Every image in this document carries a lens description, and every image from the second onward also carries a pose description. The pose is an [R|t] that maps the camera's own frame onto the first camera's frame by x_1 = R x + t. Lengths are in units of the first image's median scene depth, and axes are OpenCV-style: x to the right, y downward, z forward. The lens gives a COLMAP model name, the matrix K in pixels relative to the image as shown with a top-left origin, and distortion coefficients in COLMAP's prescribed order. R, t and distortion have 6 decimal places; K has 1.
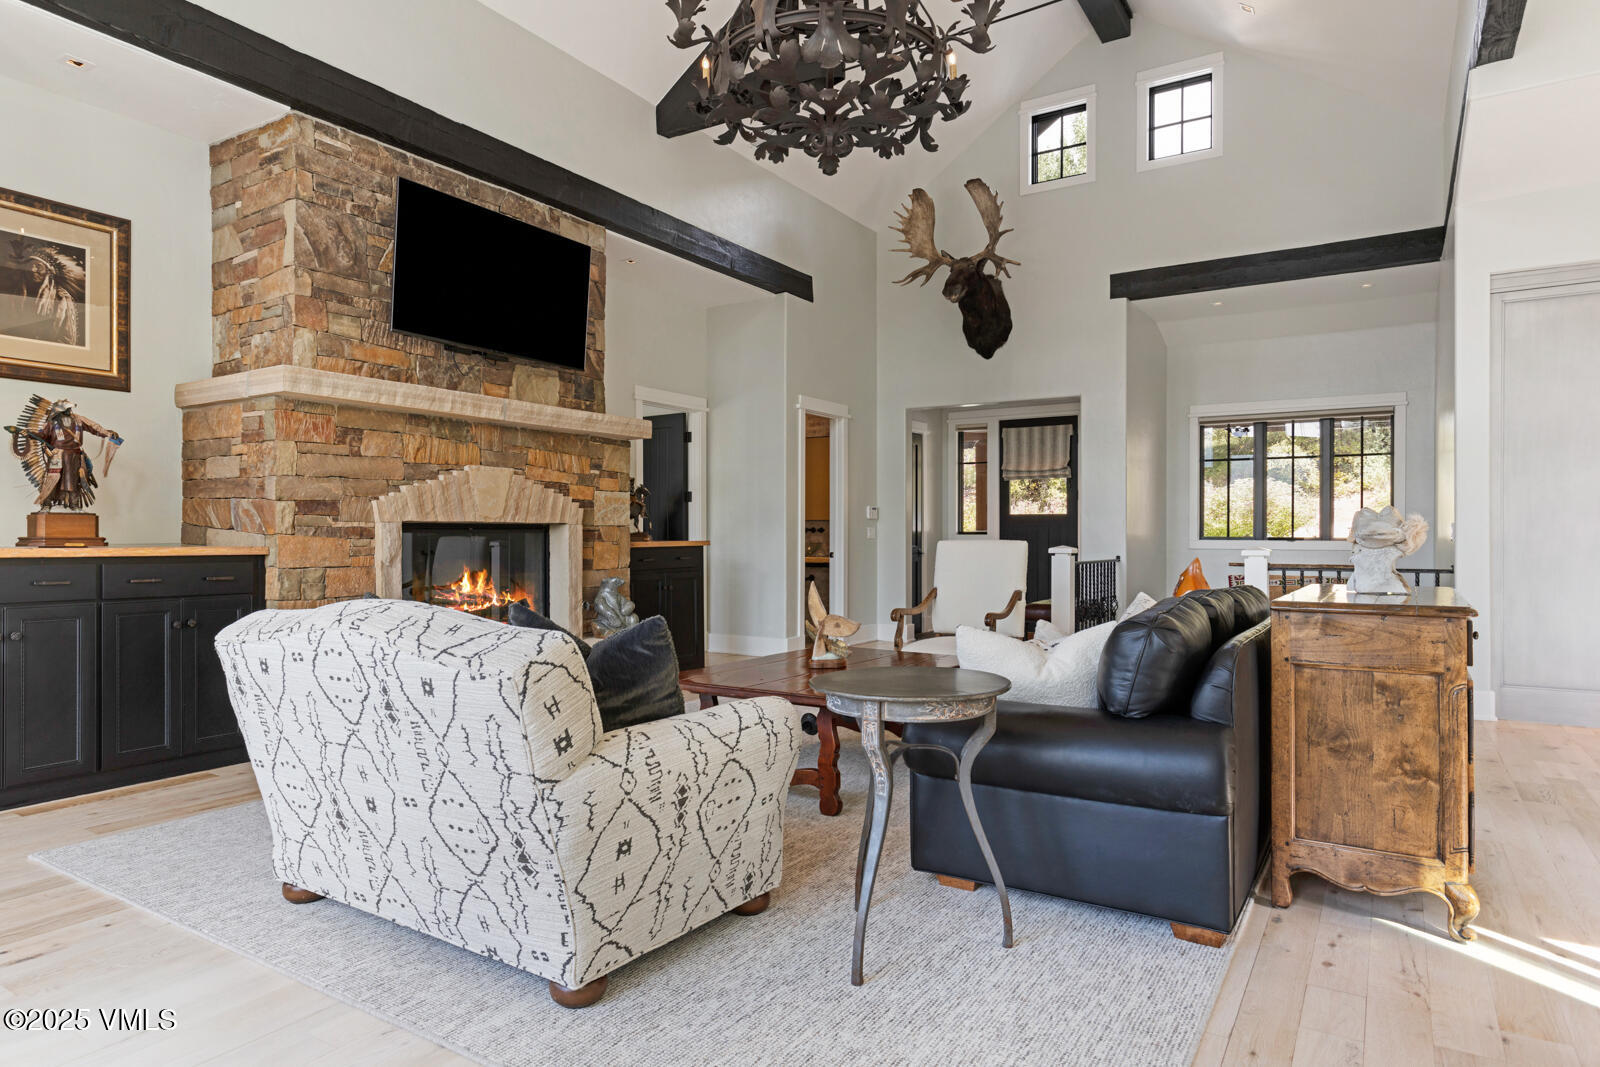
lens RADIAL K [[952.3, 0, 801.1], [0, 952.3, 528.1], [0, 0, 1]] dist [-0.005787, 0.000069]
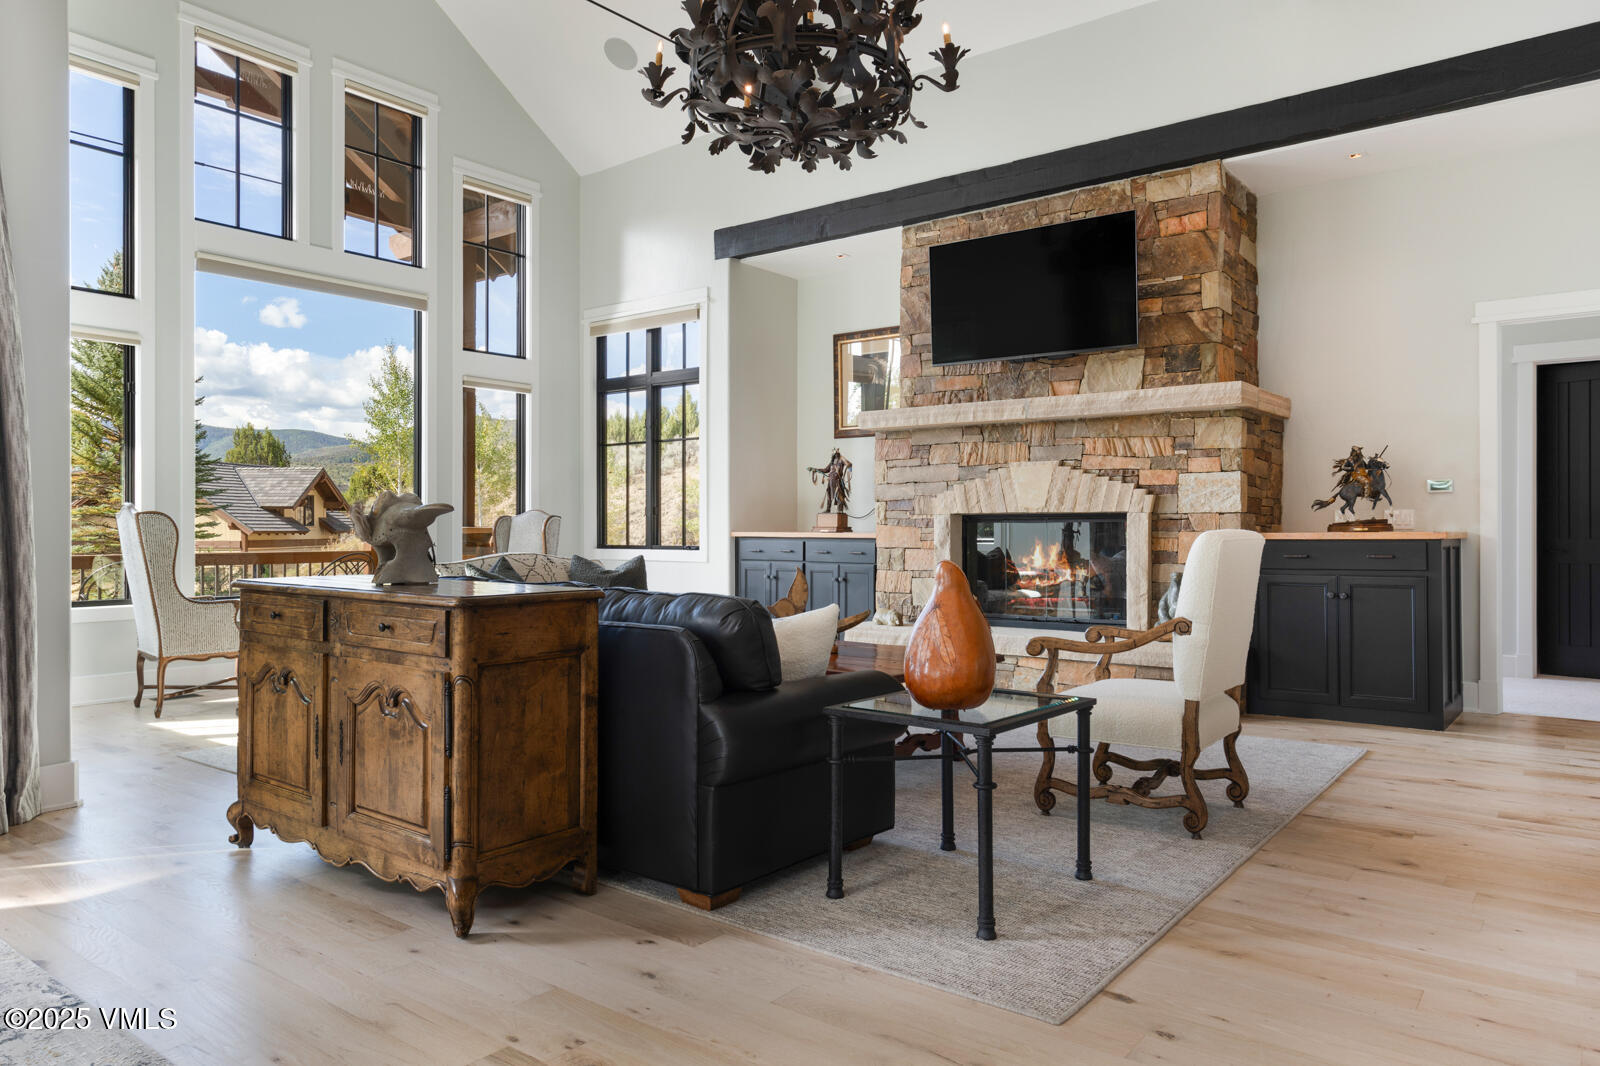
lens RADIAL K [[1071.7, 0, 788.4], [0, 1071.7, 517.6], [0, 0, 1]] dist [0.004692, -0.000265]
pose [[-0.099500, -0.011240, -0.994974, 0.844168], [0.007240, 0.999902, -0.012020, 0.011065], [0.995011, -0.008400, -0.099409, 0.772524]]
